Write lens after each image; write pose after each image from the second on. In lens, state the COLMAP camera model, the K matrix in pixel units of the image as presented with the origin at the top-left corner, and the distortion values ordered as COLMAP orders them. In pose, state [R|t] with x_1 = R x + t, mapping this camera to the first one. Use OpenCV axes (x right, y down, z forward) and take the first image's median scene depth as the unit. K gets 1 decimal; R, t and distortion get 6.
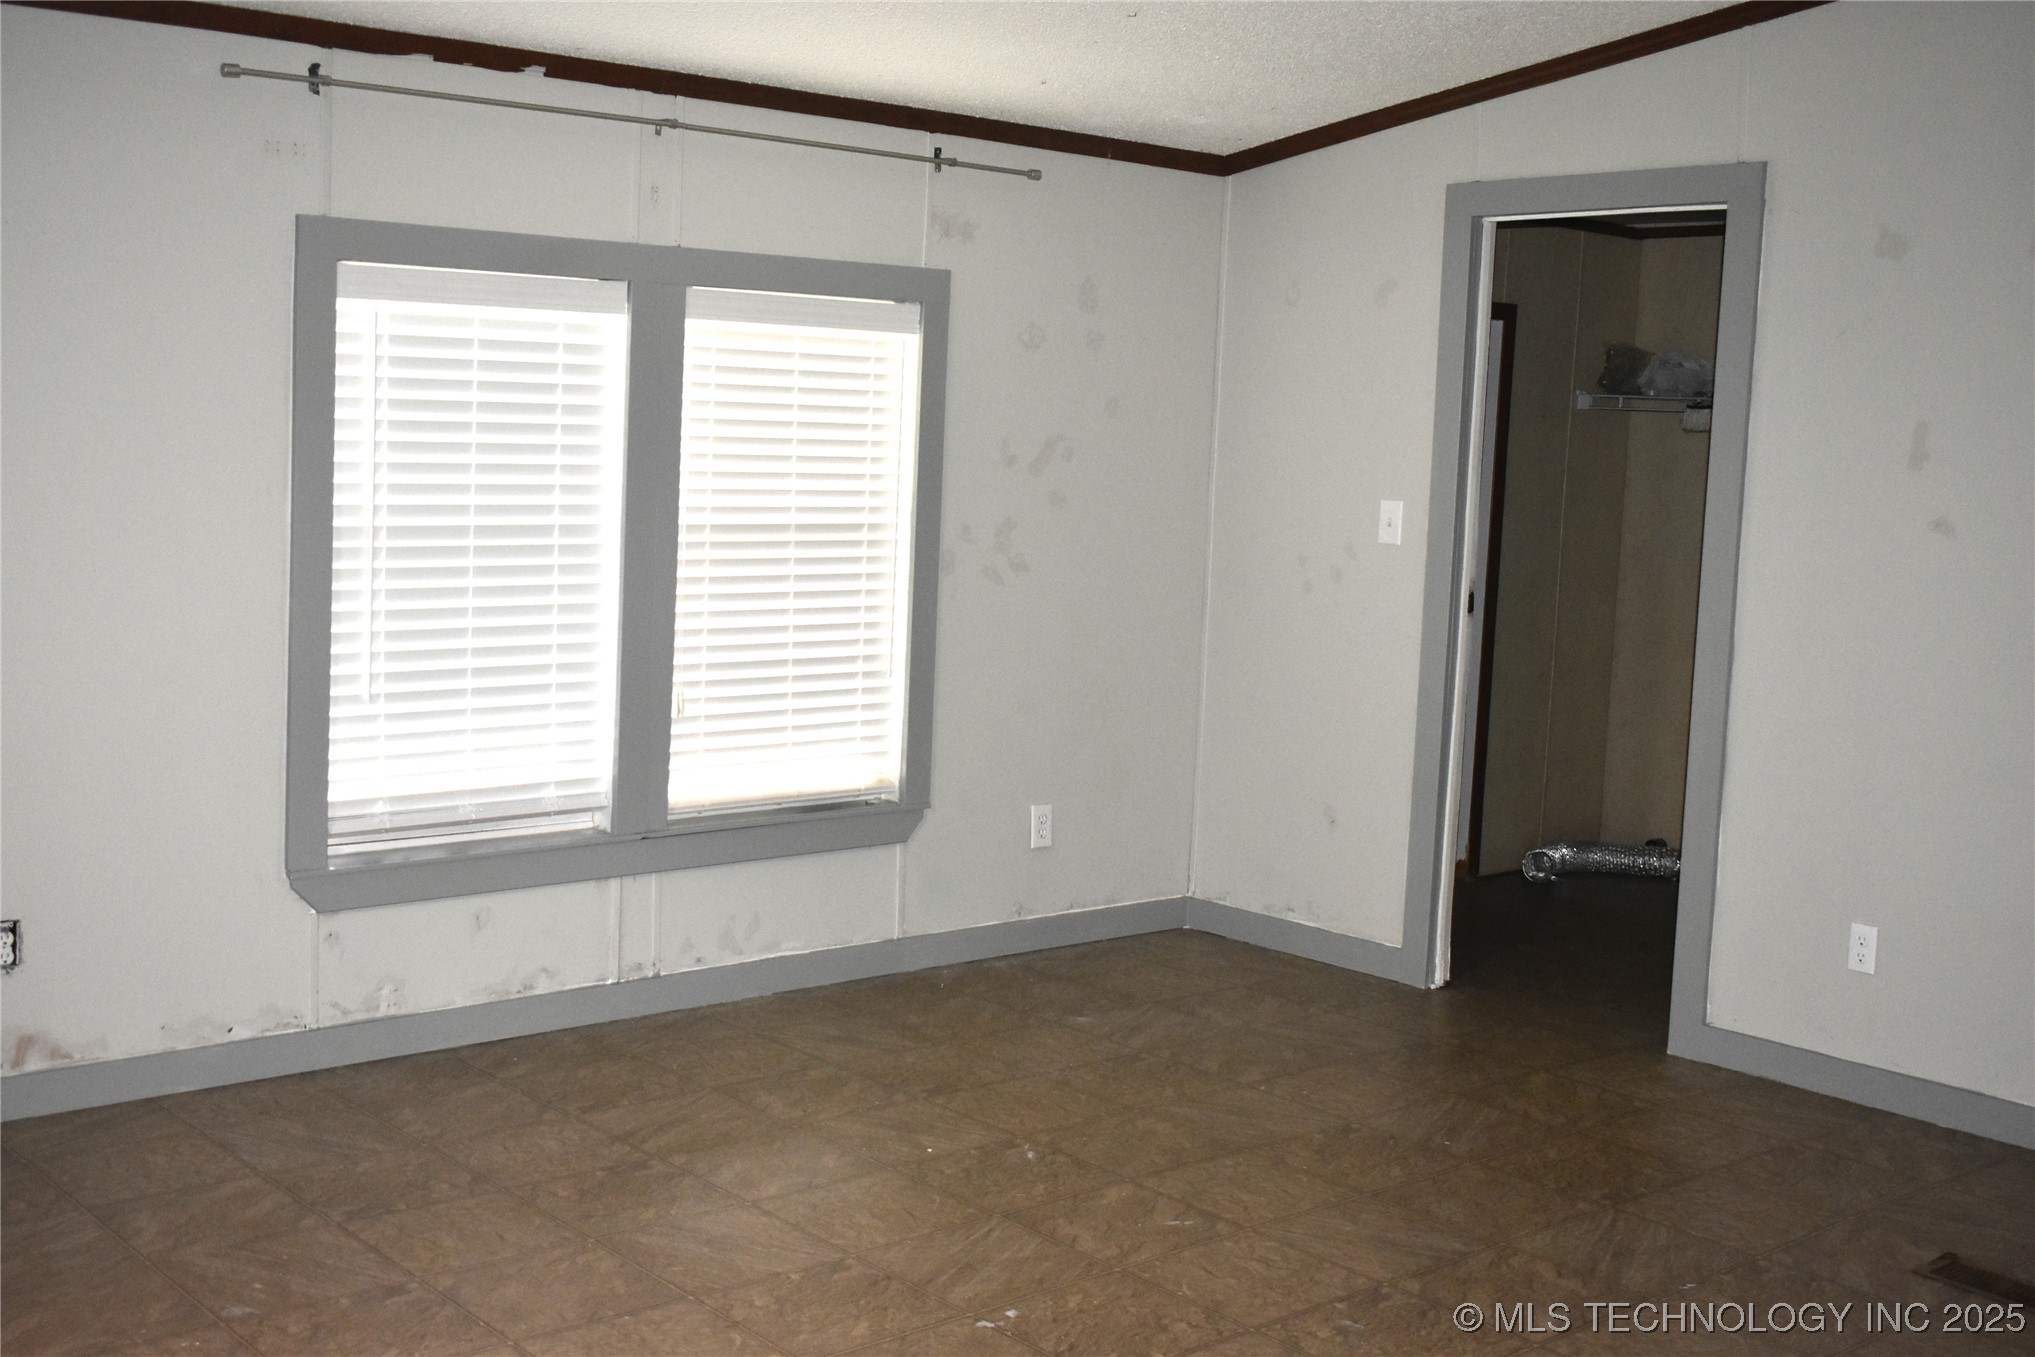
lens RADIAL K [[2318.8, 0, 1025.8], [0, 2318.8, 672.8], [0, 0, 1]] dist [-0.027520, 0.000000]
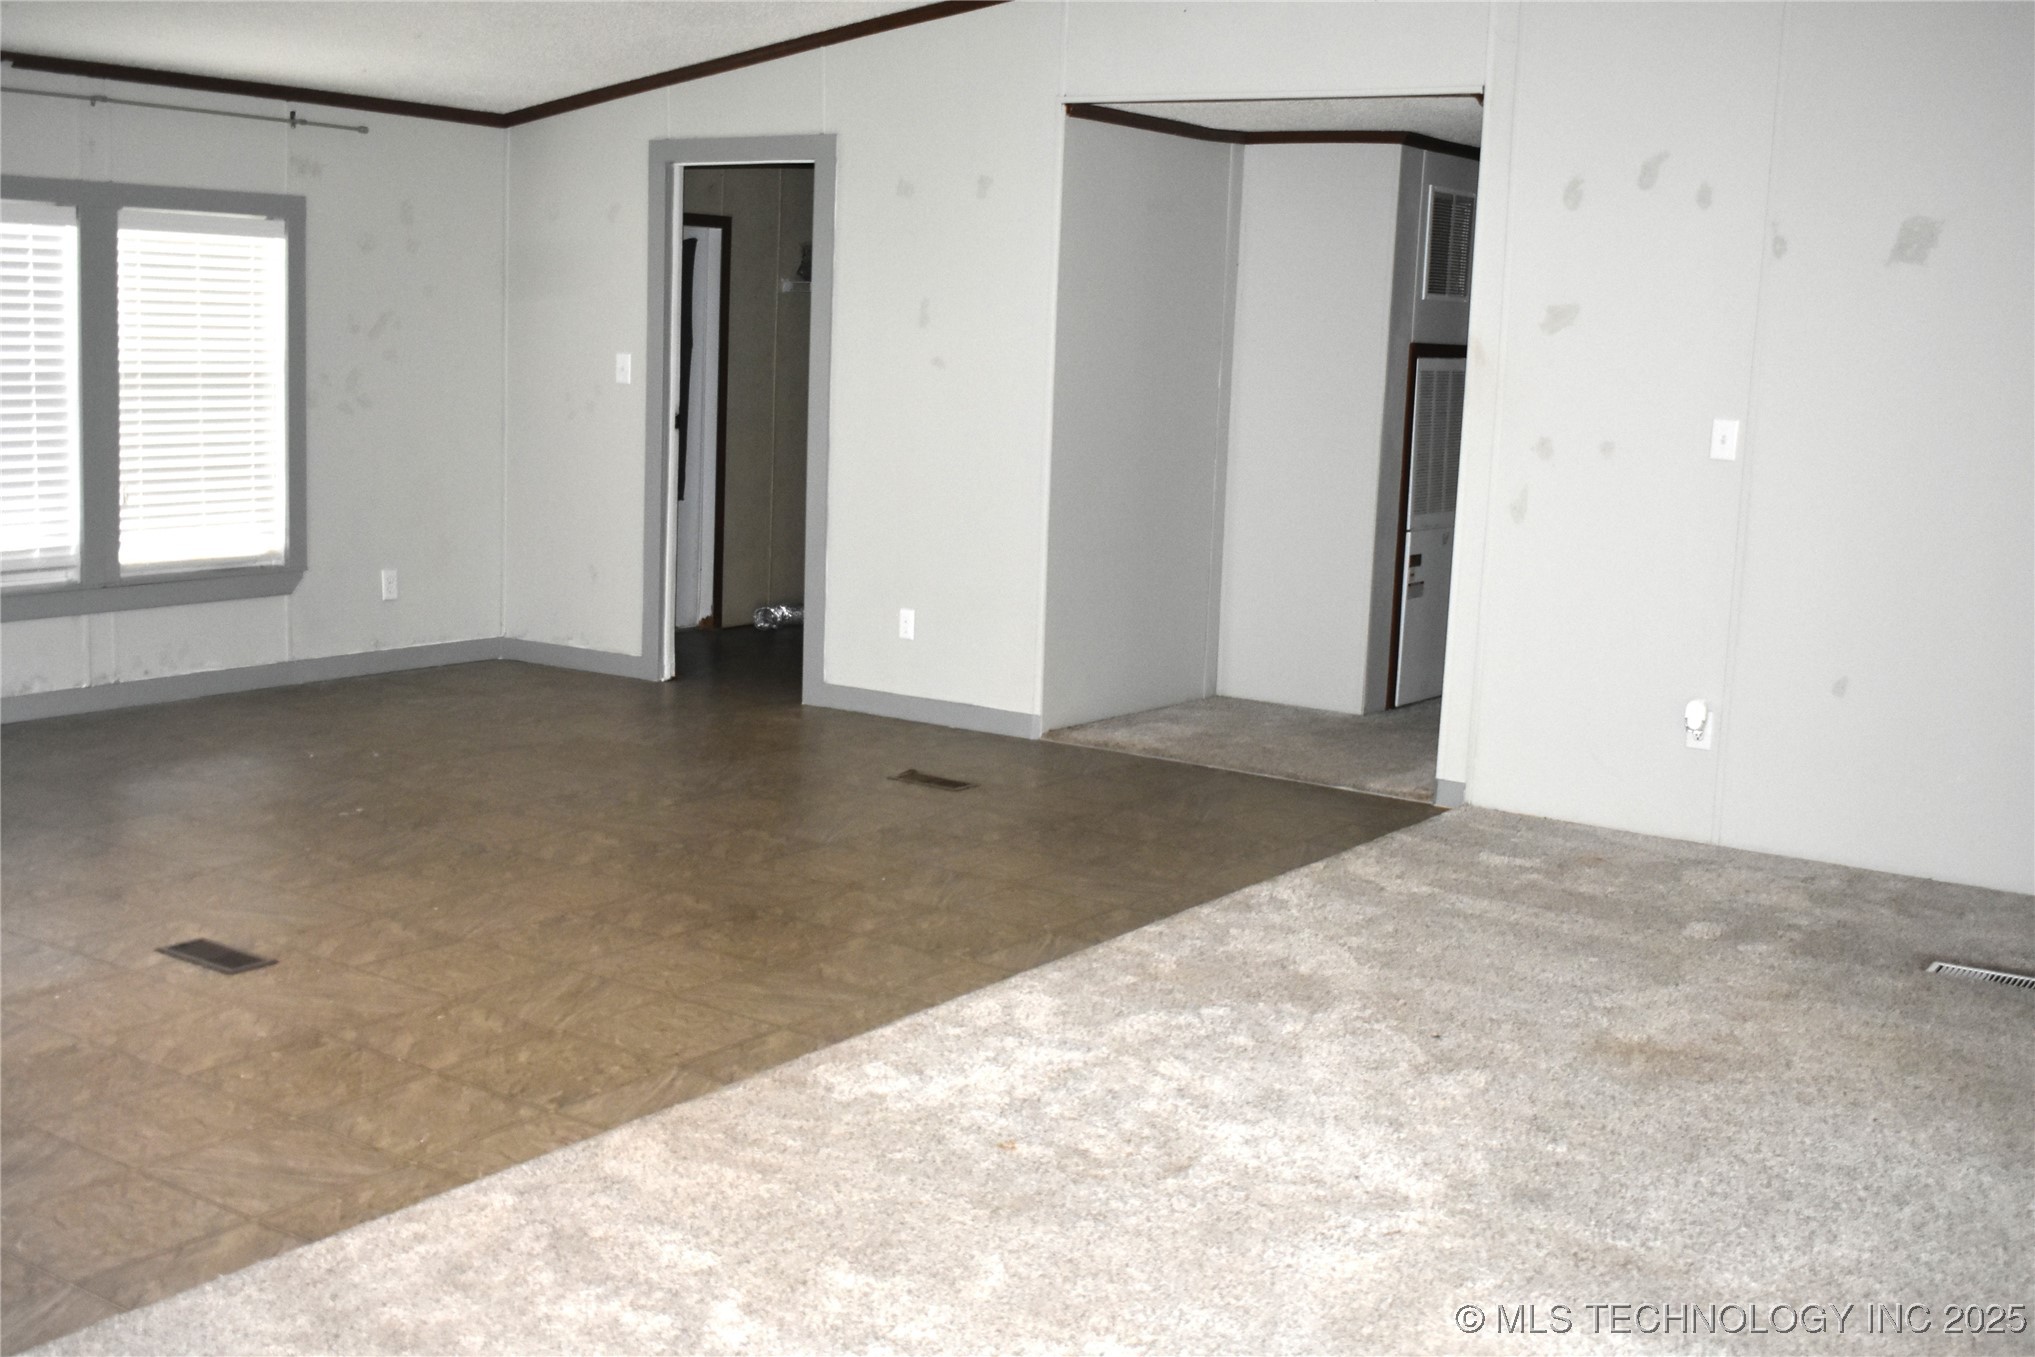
lens RADIAL K [[2318.8, 0, 1025.8], [0, 2318.8, 670.9], [0, 0, 1]] dist [-0.027520, 0.000000]
pose [[0.968326, -0.041837, 0.246158, 0.037357], [0.030163, 0.998243, 0.051009, 0.065280], [-0.247860, -0.041969, 0.967886, -0.546146]]
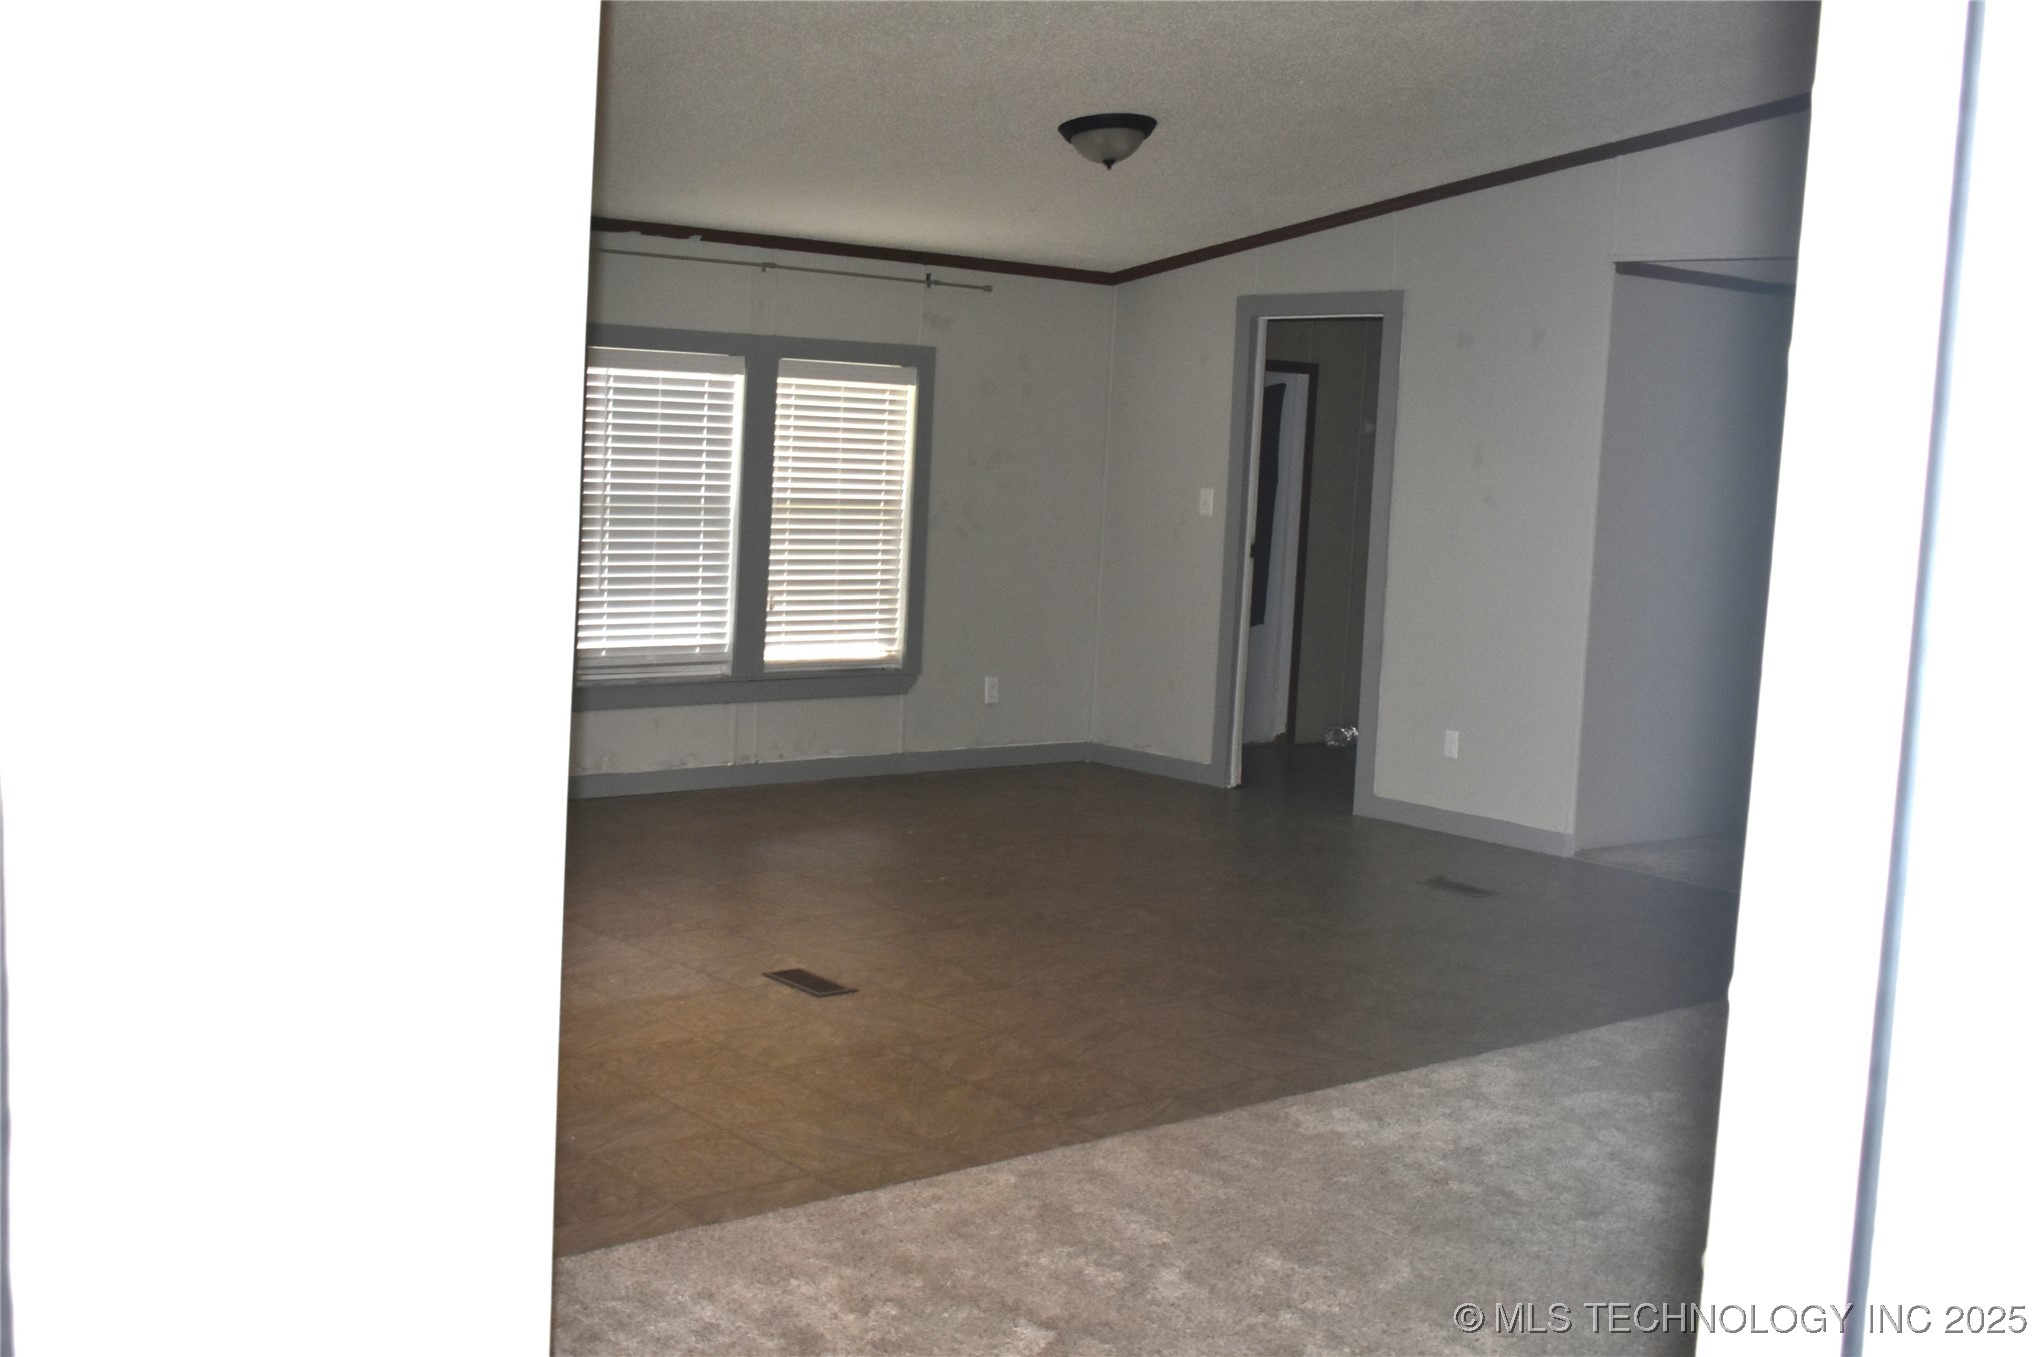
lens RADIAL K [[2318.8, 0, 1018.6], [0, 2318.8, 674.1], [0, 0, 1]] dist [-0.027520, 0.000000]
pose [[0.999687, 0.008124, -0.023659, 0.070995], [-0.008336, 0.999926, -0.008870, 0.077545], [0.023586, 0.009064, 0.999681, -0.682462]]
